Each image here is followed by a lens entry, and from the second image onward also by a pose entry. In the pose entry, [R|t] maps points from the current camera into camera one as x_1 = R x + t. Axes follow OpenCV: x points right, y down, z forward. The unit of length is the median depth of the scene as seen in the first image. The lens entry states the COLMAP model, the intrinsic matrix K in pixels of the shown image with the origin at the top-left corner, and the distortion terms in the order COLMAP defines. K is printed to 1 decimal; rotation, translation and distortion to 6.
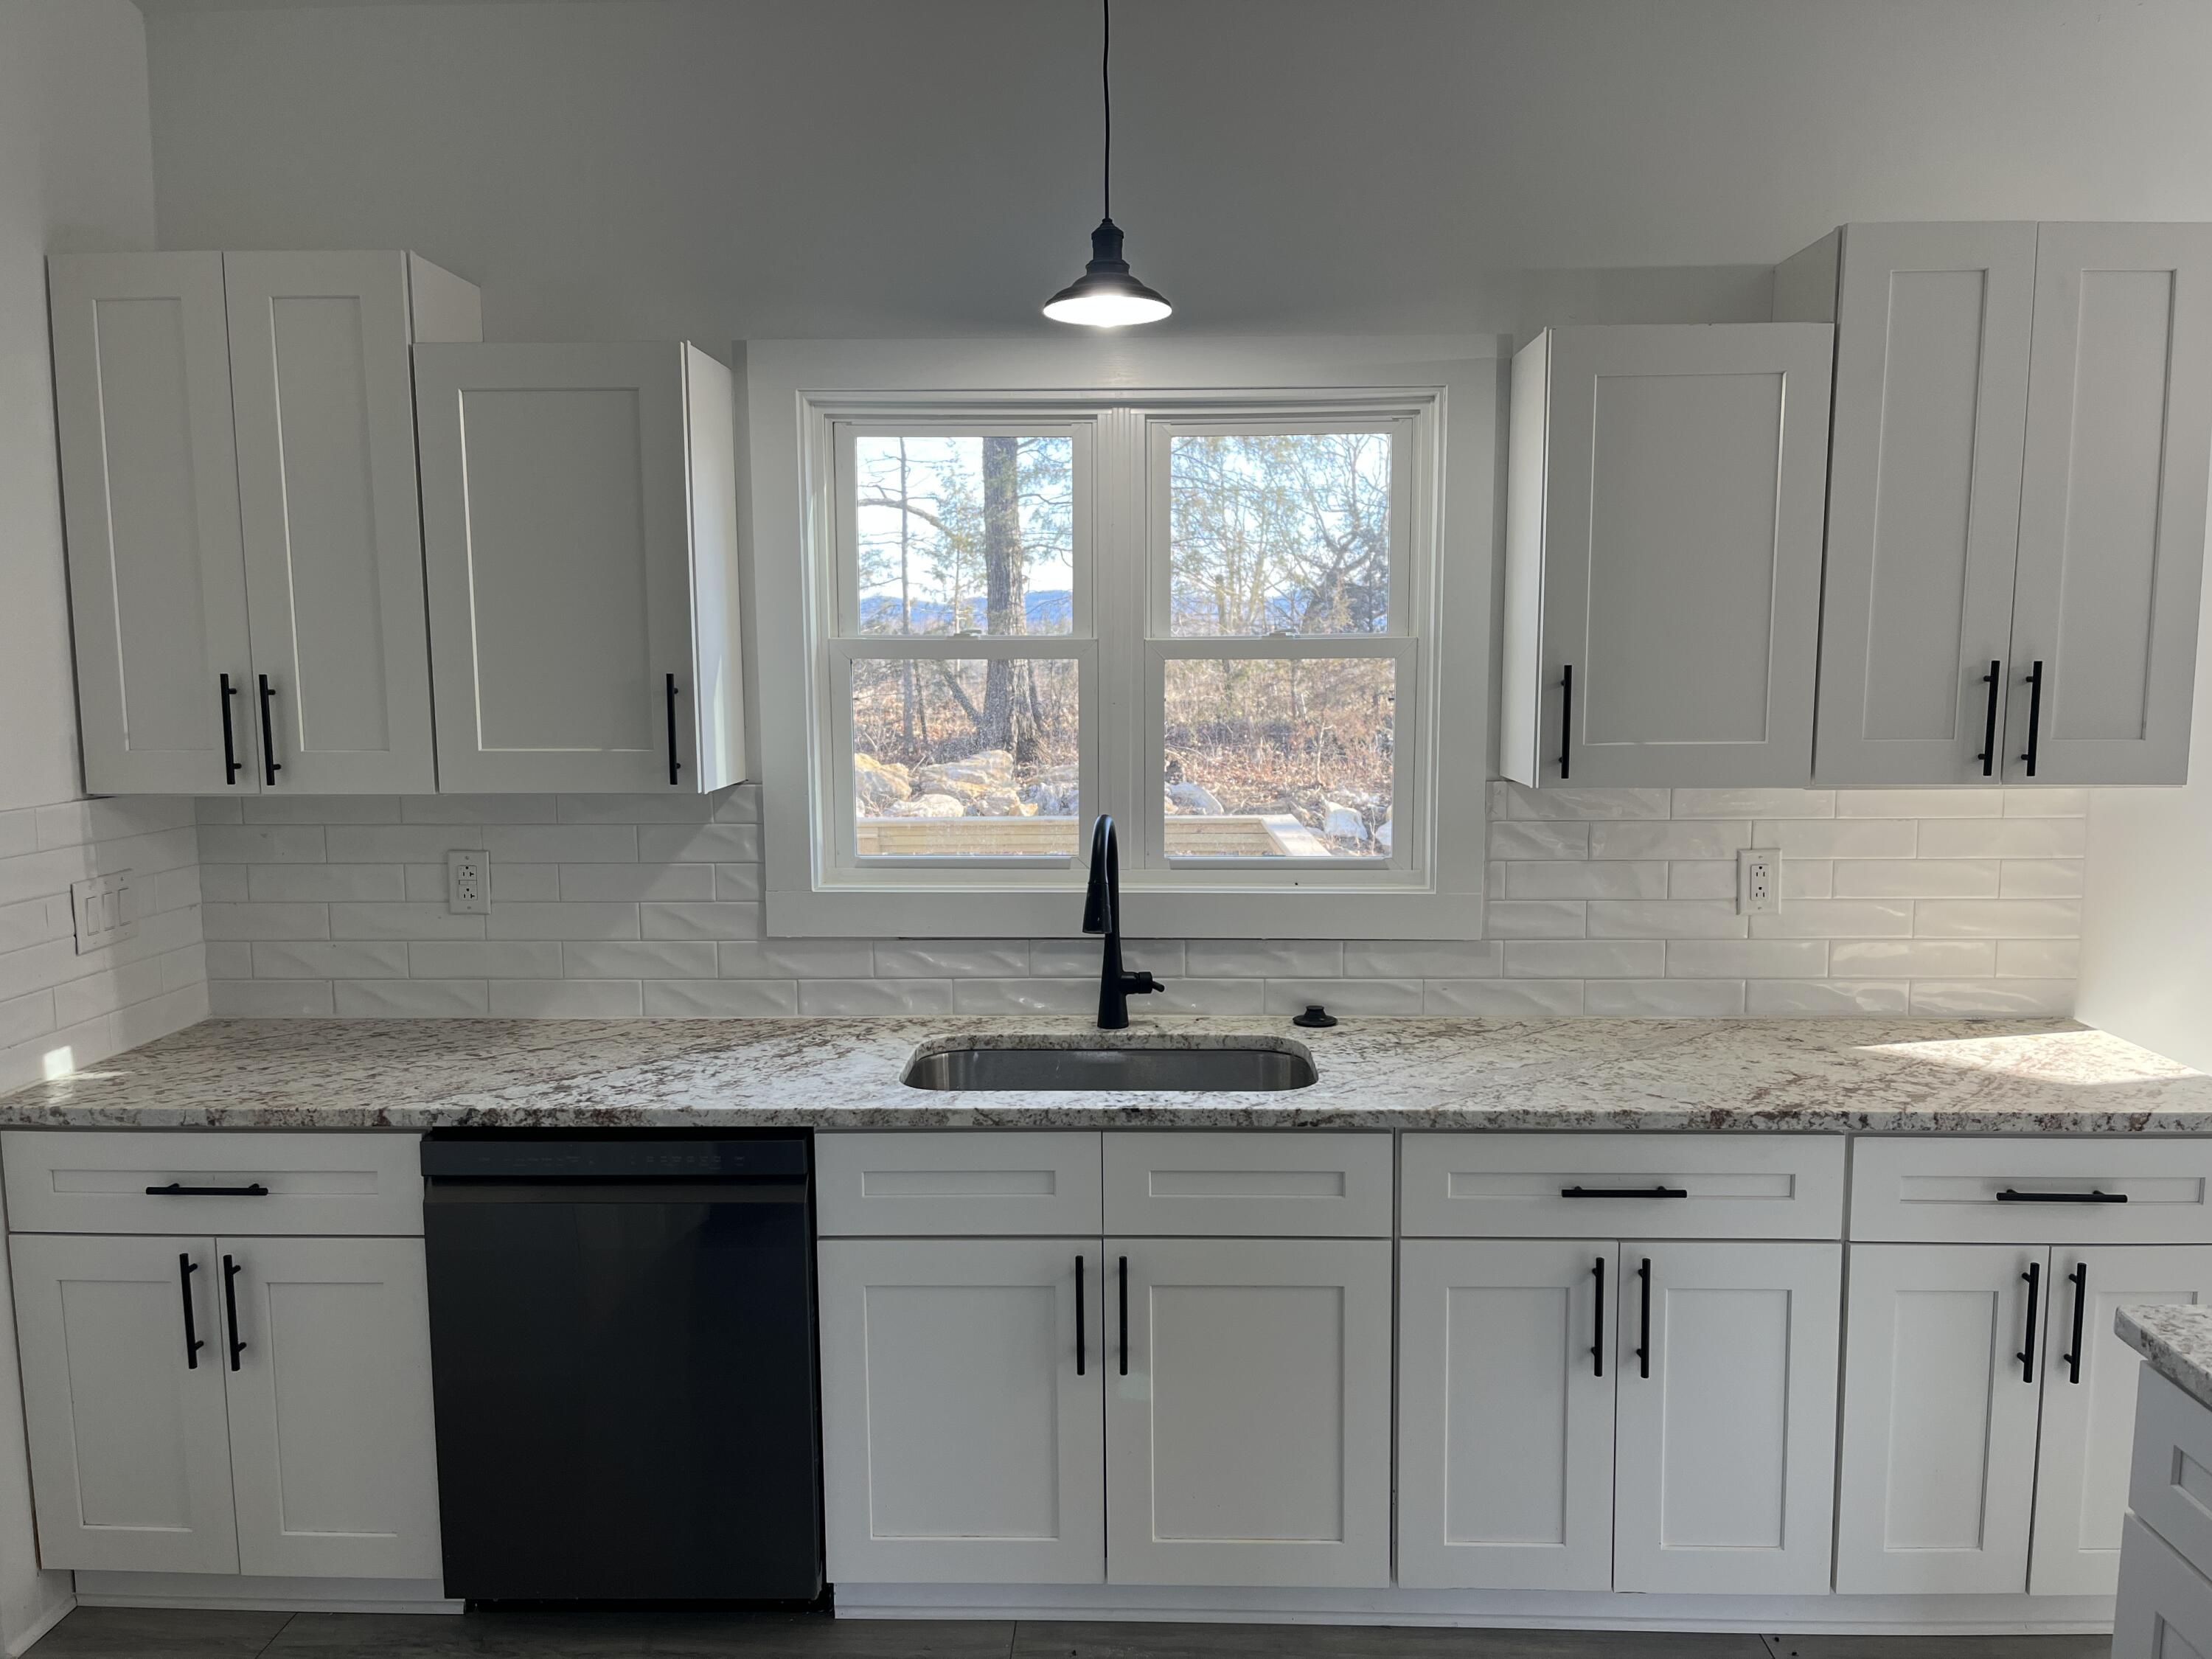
lens RADIAL K [[1672.6, 0, 1110.6], [0, 1672.6, 862.8], [0, 0, 1]] dist [0.034642, -0.010087]
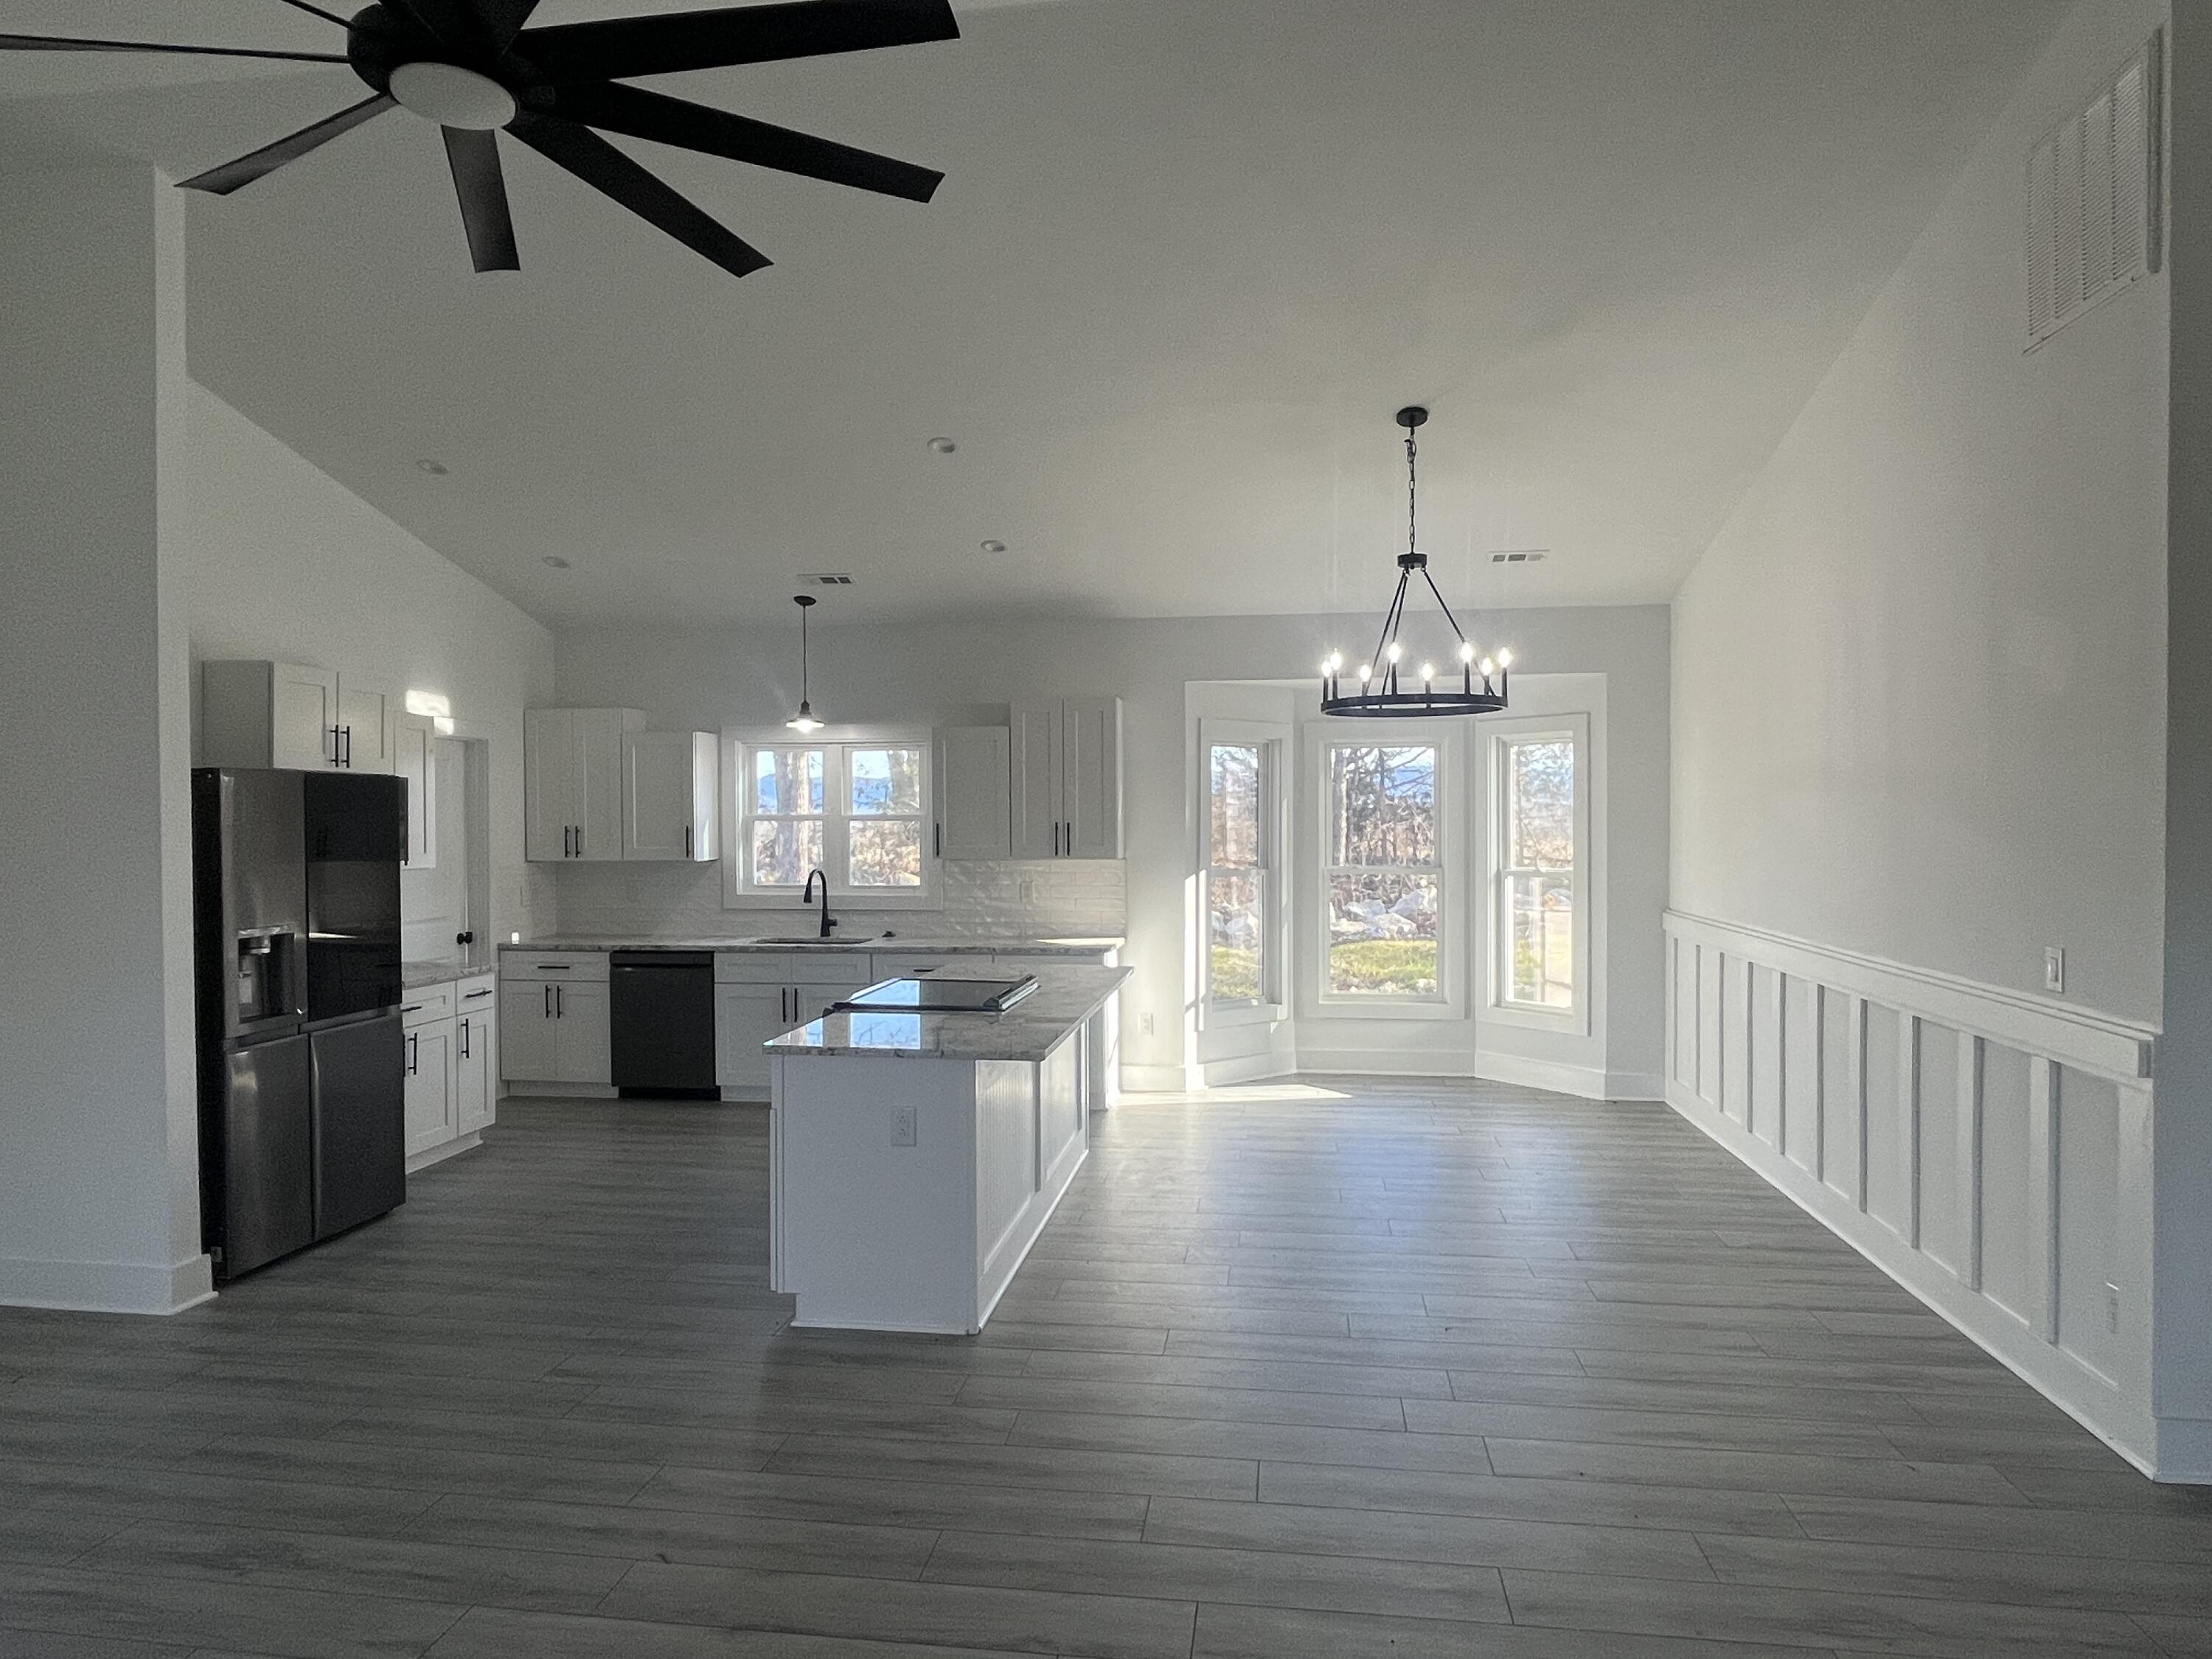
lens RADIAL K [[1333.4, 0, 1097.8], [0, 1333.4, 836.4], [0, 0, 1]] dist [-0.000276, 0.000381]
pose [[0.994115, 0.001454, -0.108321, 0.877744], [-0.013245, 0.994040, -0.108212, 0.195453], [0.107518, 0.109010, 0.988209, -1.625716]]
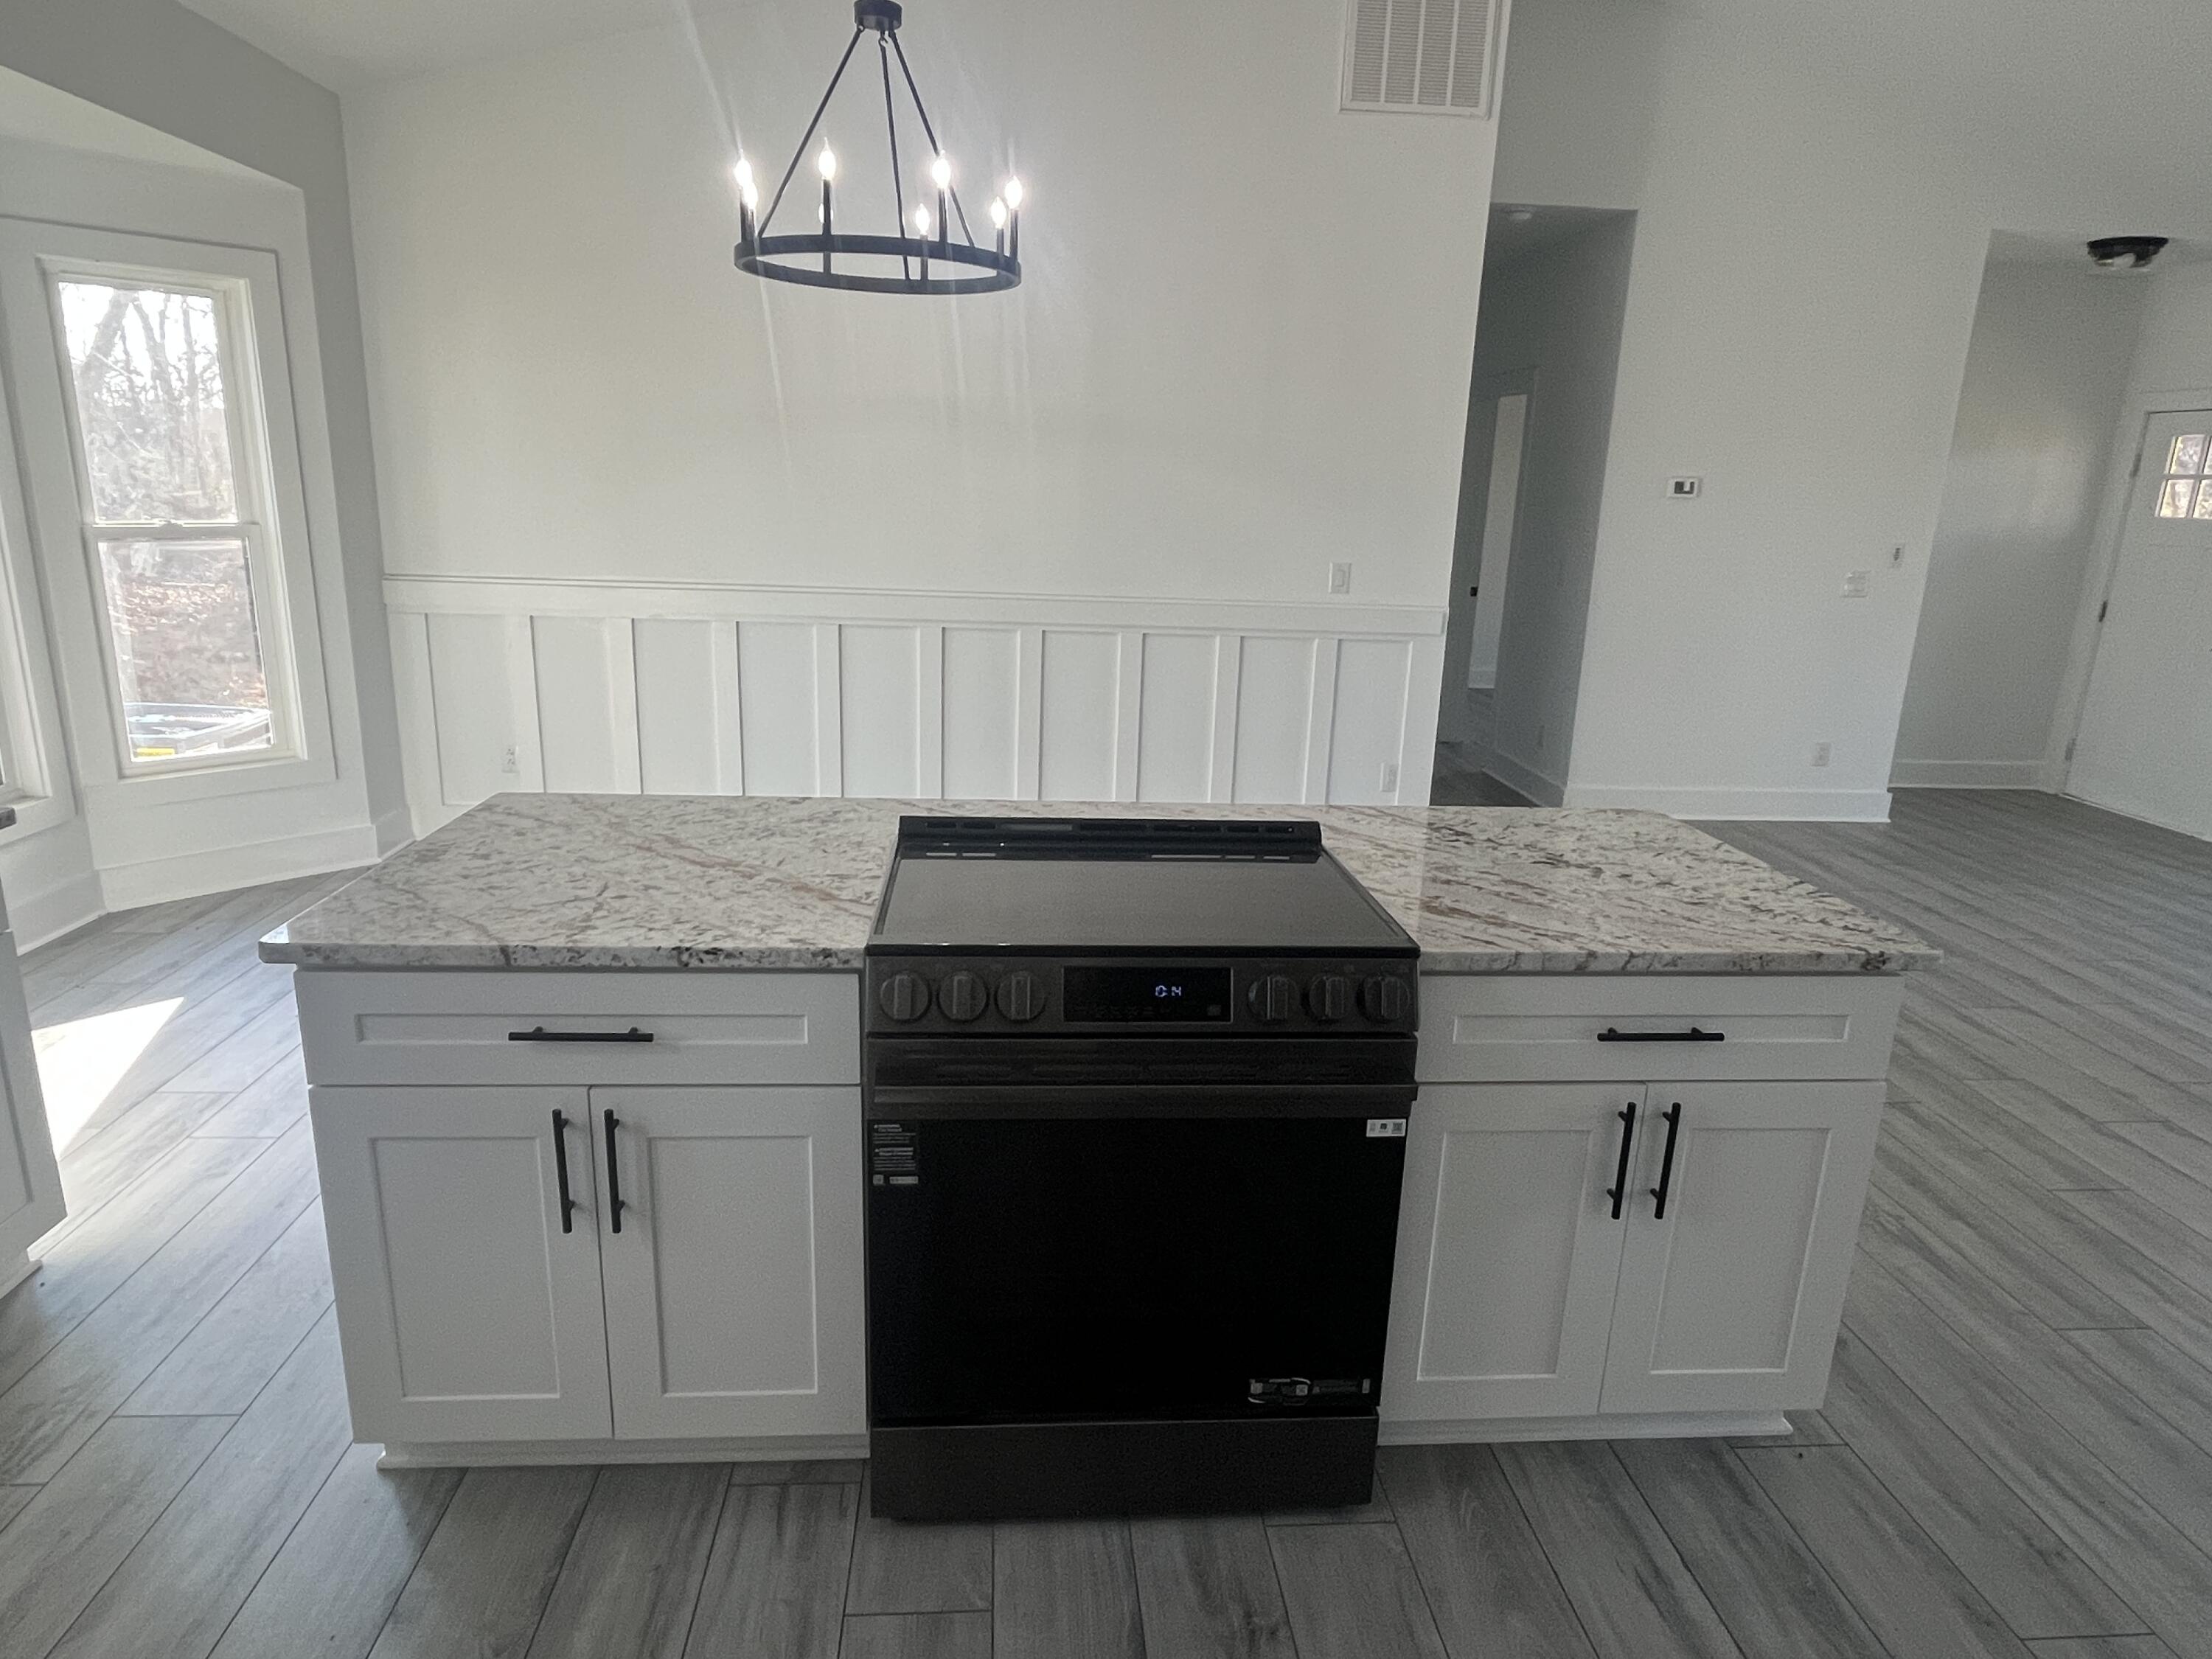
lens RADIAL K [[1333.4, 0, 1112.9], [0, 1333.4, 824.0], [0, 0, 1]] dist [-0.000276, 0.000381]
pose [[-0.116794, -0.250245, 0.961112, -0.252808], [0.085503, 0.961609, 0.260765, -0.011577], [-0.989469, 0.112634, -0.090913, 0.302394]]
